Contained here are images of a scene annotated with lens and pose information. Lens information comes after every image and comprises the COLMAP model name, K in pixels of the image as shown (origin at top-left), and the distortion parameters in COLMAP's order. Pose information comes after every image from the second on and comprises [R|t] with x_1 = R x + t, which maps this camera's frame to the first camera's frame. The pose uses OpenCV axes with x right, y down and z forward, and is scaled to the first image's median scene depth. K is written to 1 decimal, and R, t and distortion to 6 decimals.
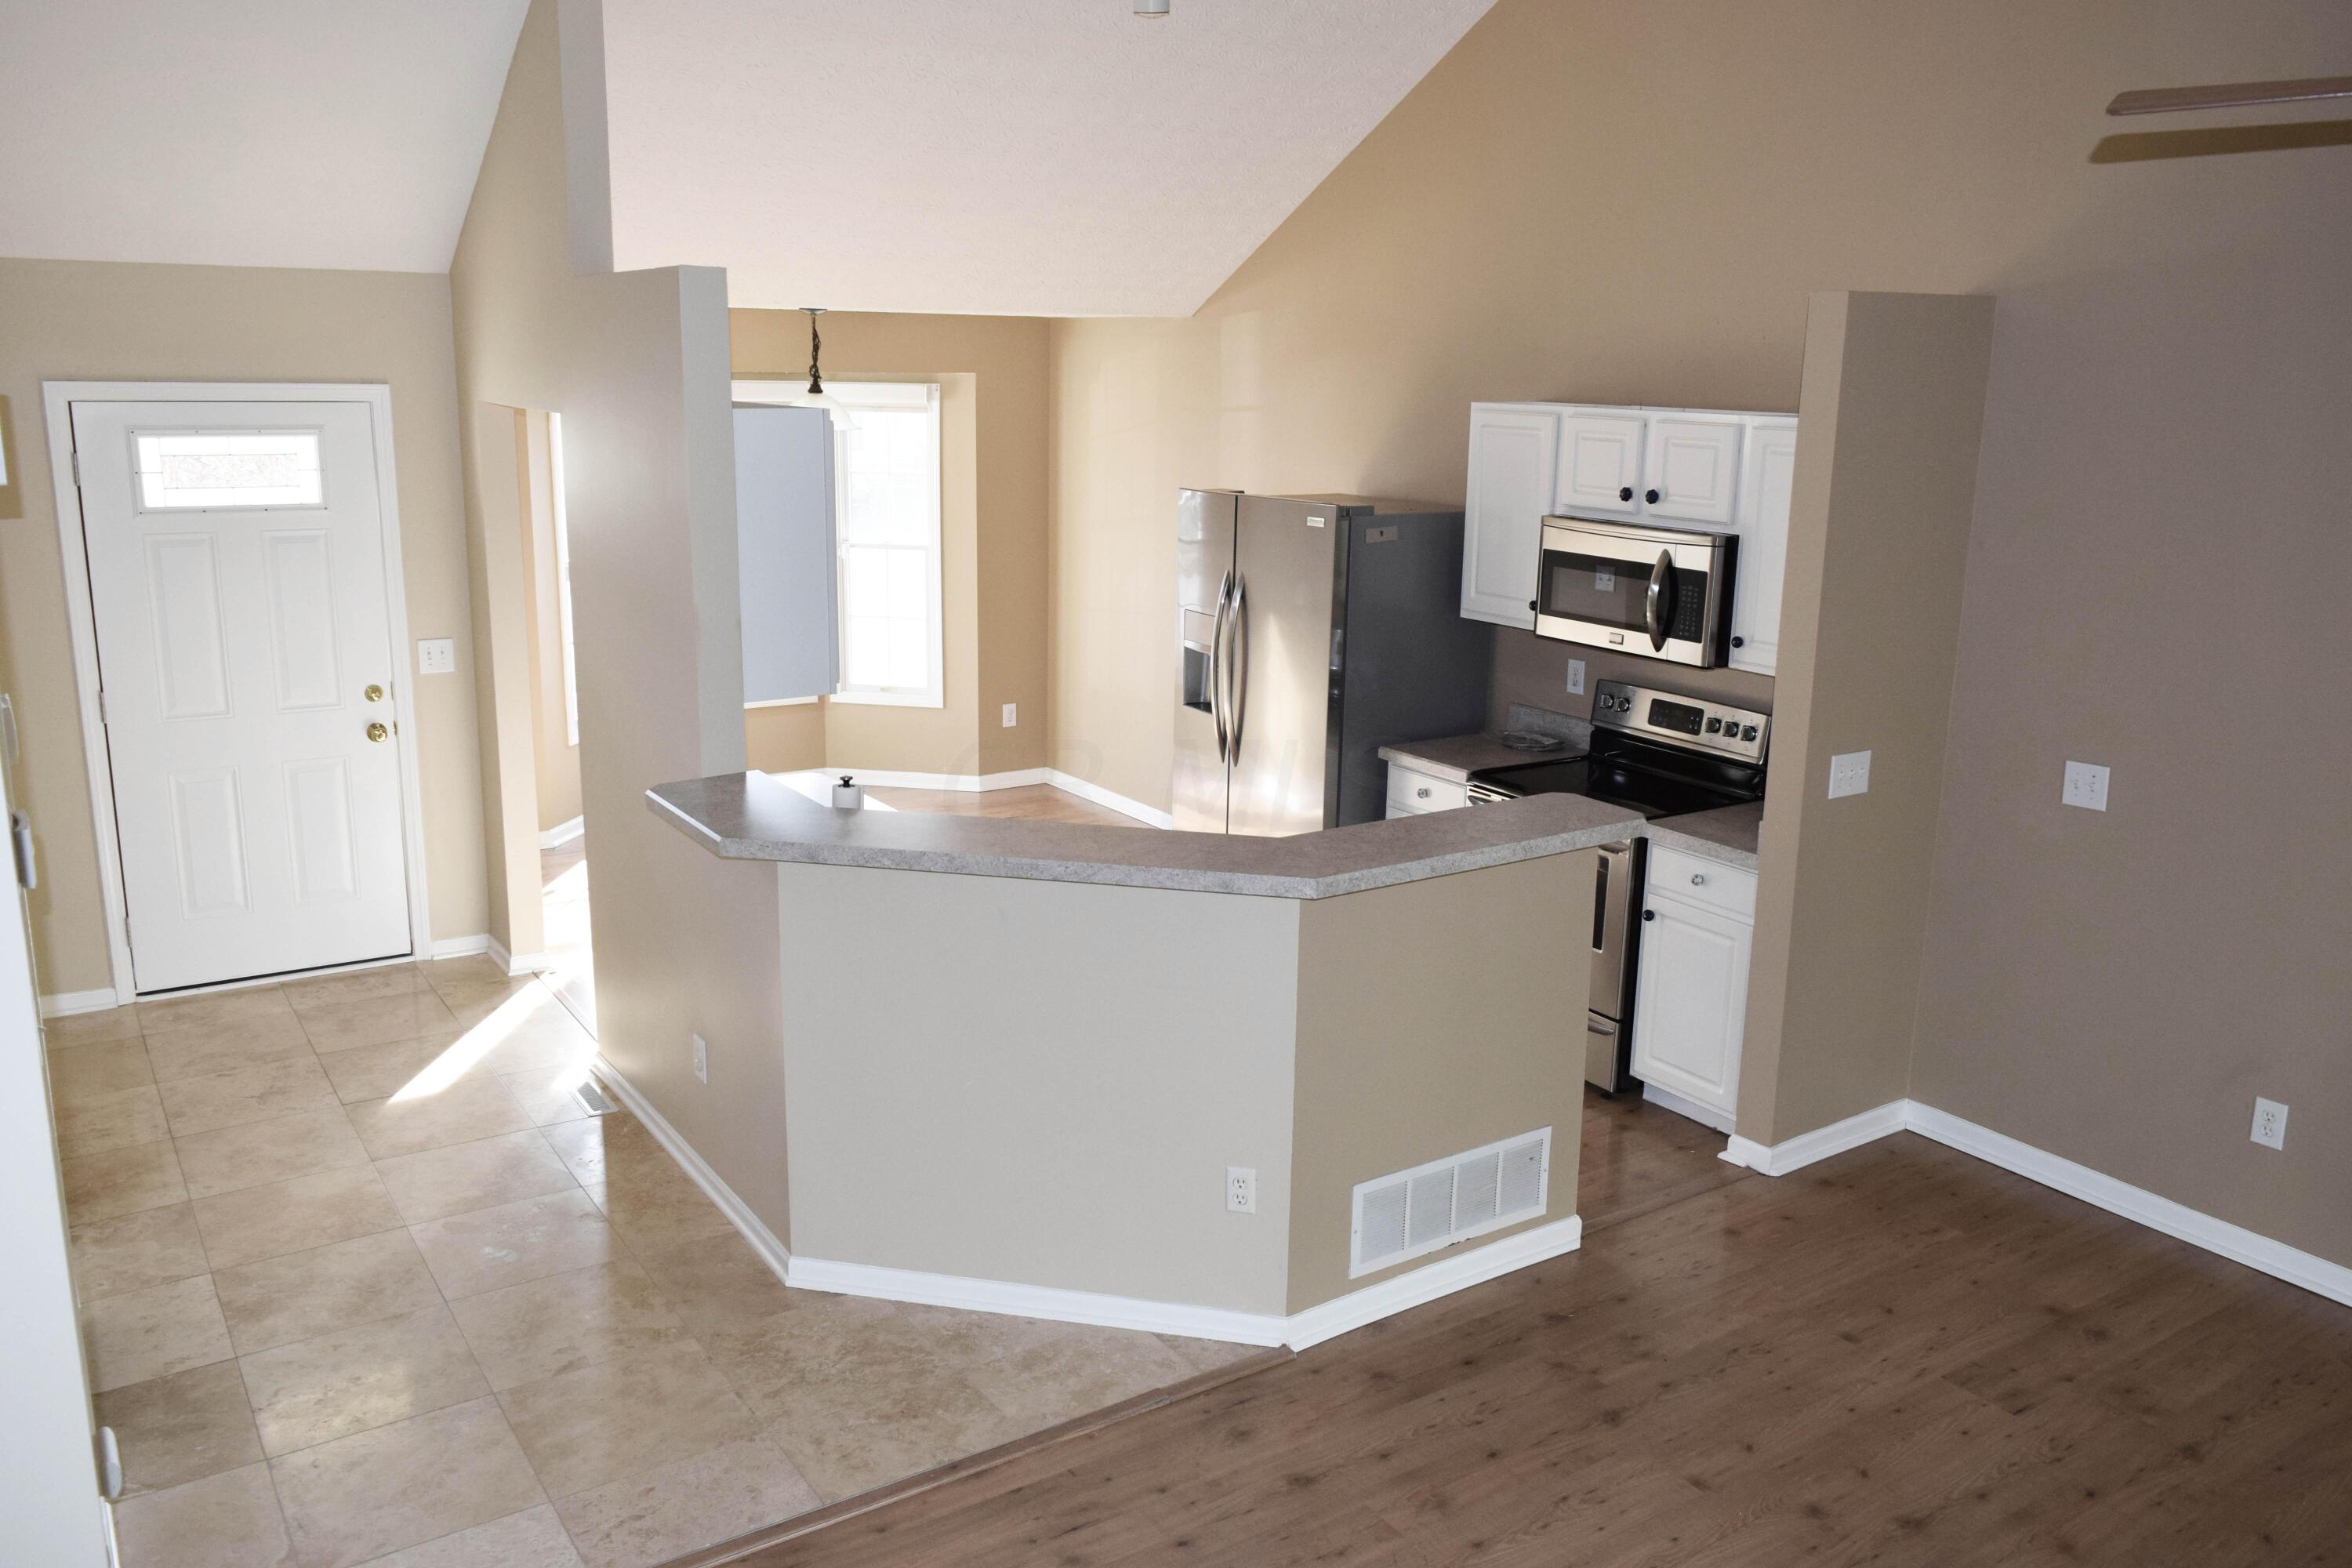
lens RADIAL K [[1837.8, 0, 1175.8], [0, 1837.8, 784.3], [0, 0, 1]] dist [-0.008234, 0.003777]
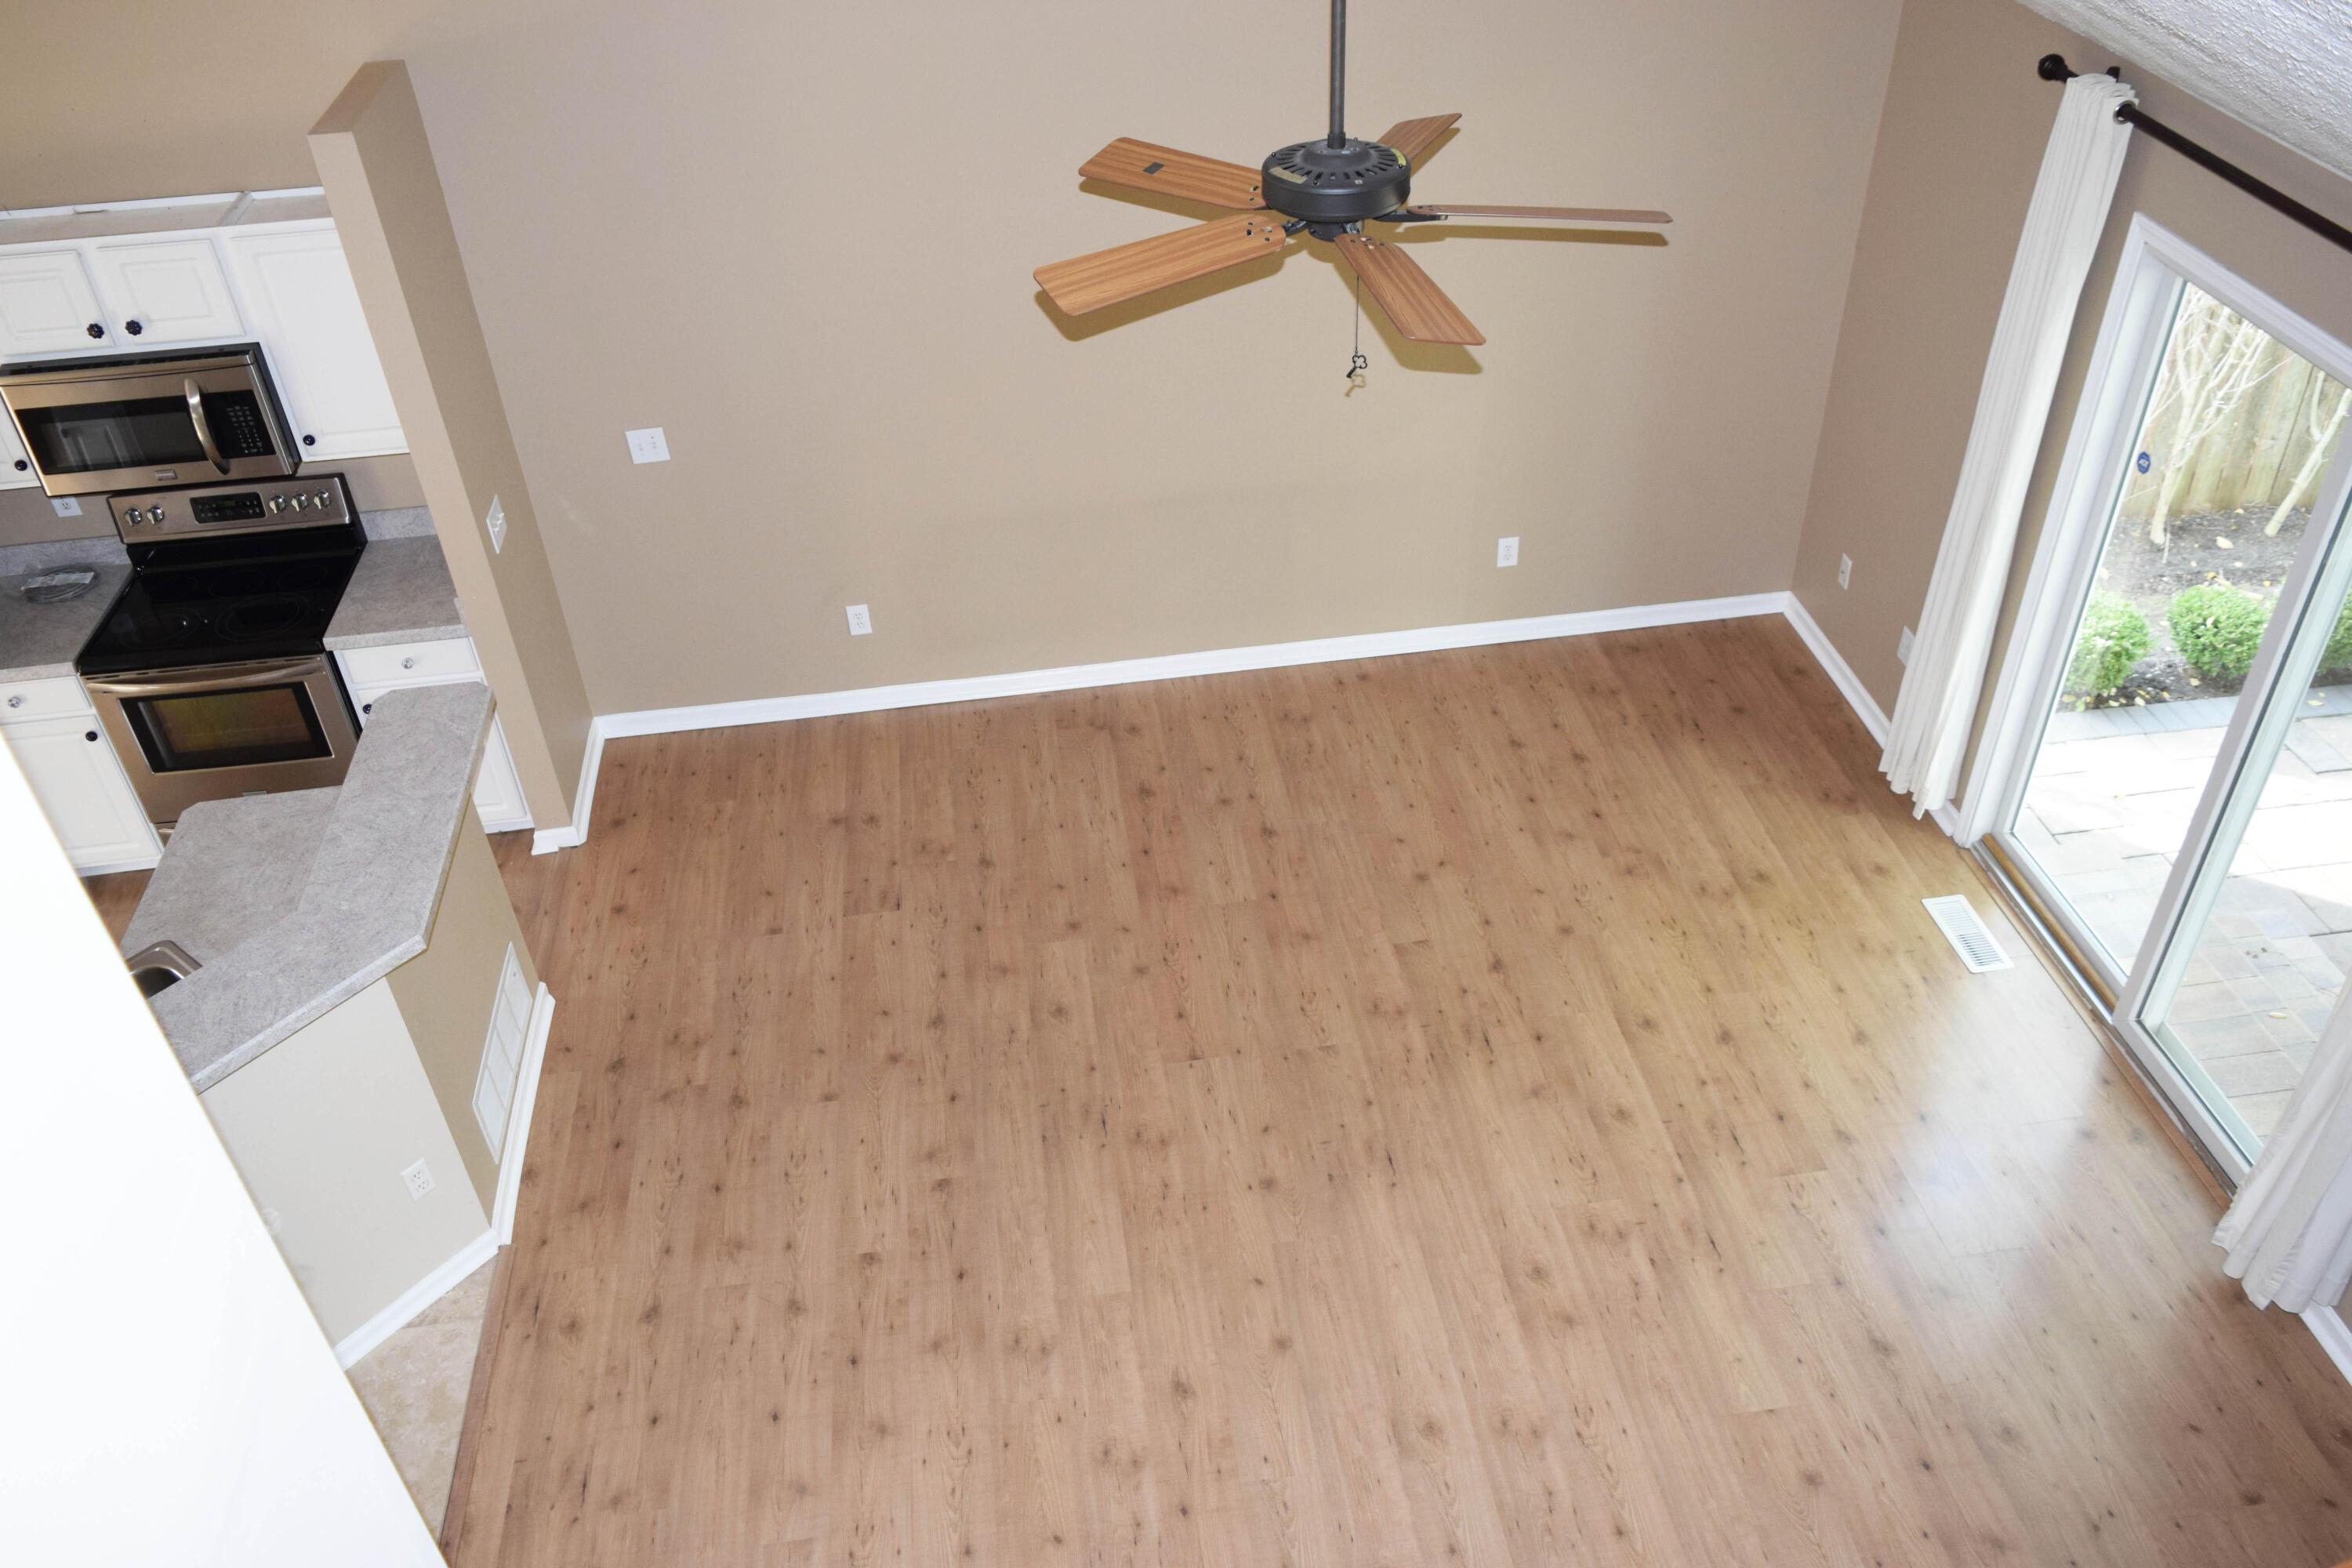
lens RADIAL K [[1837.8, 0, 1170.6], [0, 1837.8, 786.4], [0, 0, 1]] dist [-0.008234, 0.003777]
pose [[0.445267, -0.575572, 0.685897, -0.386028], [0.252283, 0.815635, 0.520666, -0.434176], [-0.859122, -0.058795, 0.508382, 0.067990]]
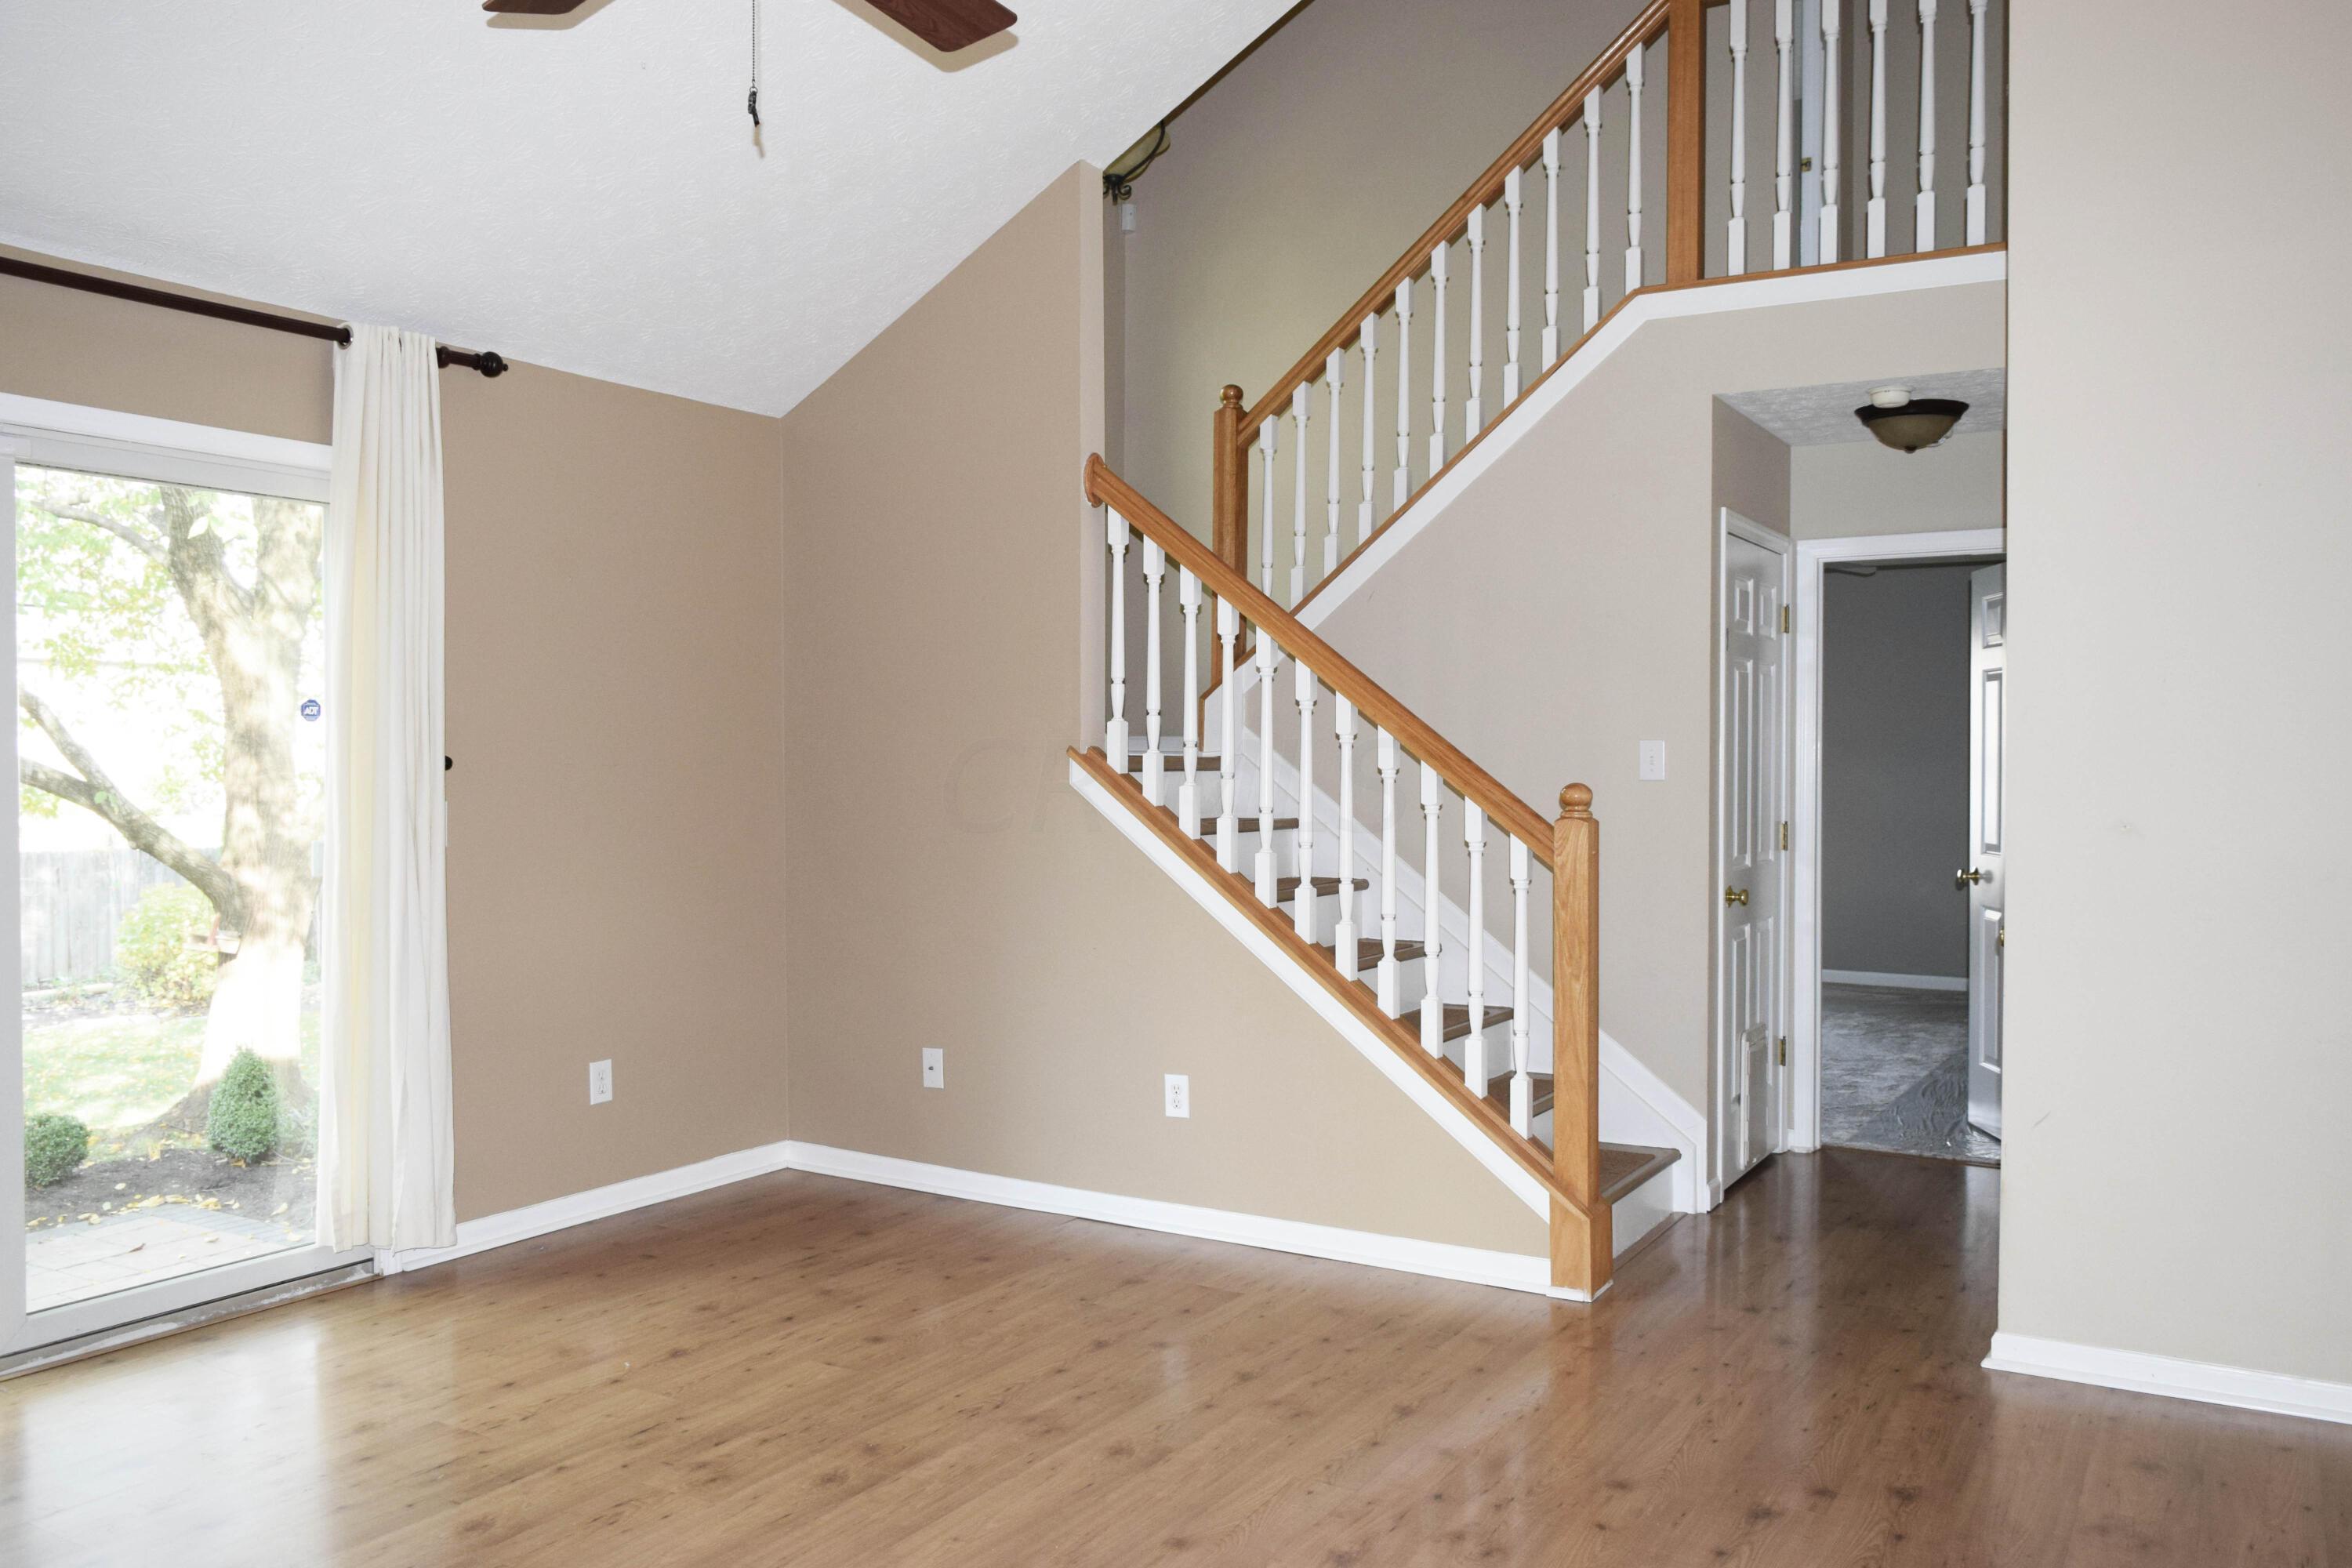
lens RADIAL K [[1837.8, 0, 1175.6], [0, 1837.8, 782.0], [0, 0, 1]] dist [-0.008234, 0.003777]
pose [[-0.903522, -0.016760, -0.428214, 0.582909], [-0.118729, 0.969909, 0.212554, -0.013439], [0.411767, 0.242889, -0.878324, 1.190561]]
